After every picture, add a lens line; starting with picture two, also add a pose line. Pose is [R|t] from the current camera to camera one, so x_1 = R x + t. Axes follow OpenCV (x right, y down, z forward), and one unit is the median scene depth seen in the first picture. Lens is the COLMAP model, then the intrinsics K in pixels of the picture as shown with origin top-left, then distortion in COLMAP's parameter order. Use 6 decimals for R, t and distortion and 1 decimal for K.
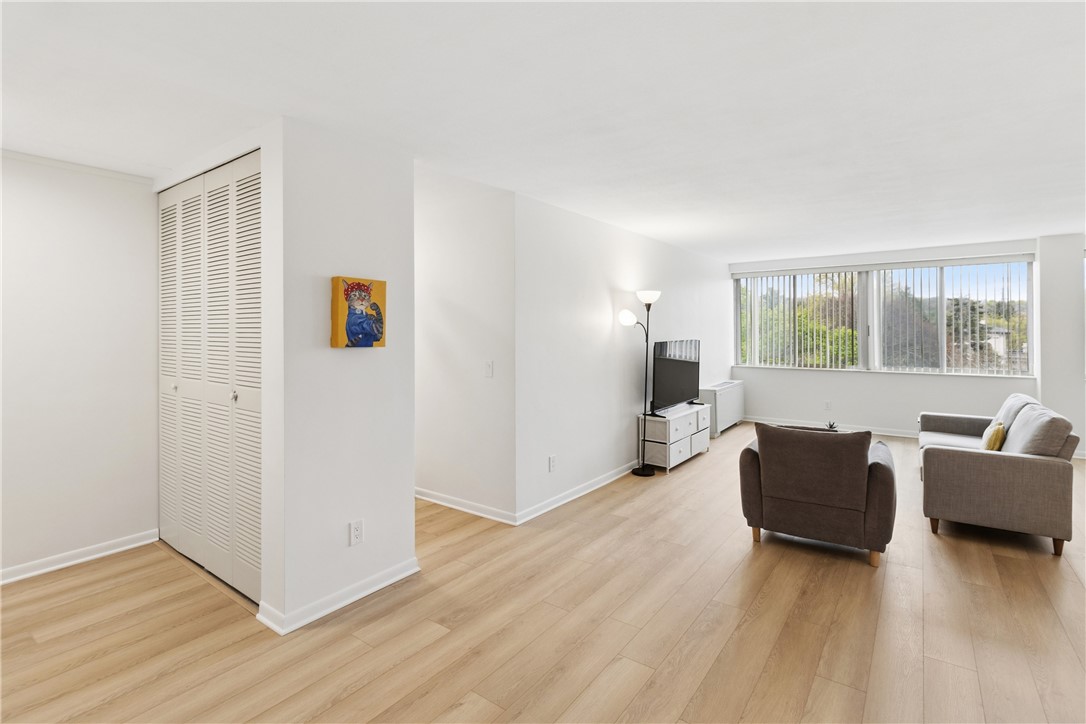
lens RADIAL K [[509.0, 0, 555.4], [0, 509.0, 332.9], [0, 0, 1]] dist [0.001143, -0.000548]
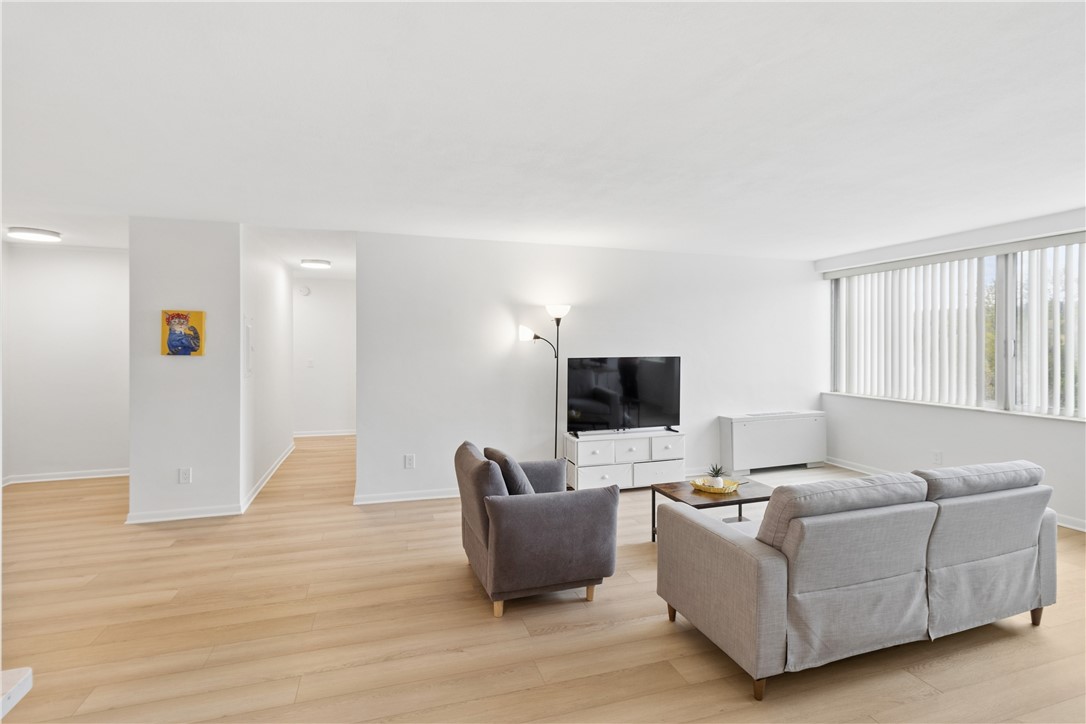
lens RADIAL K [[509.0, 0, 556.5], [0, 509.0, 346.0], [0, 0, 1]] dist [0.001143, -0.000548]
pose [[0.815648, 0.009717, -0.578467, 1.404713], [-0.008619, 0.999952, 0.004644, -0.016355], [0.578484, 0.001198, 0.815693, 0.392292]]
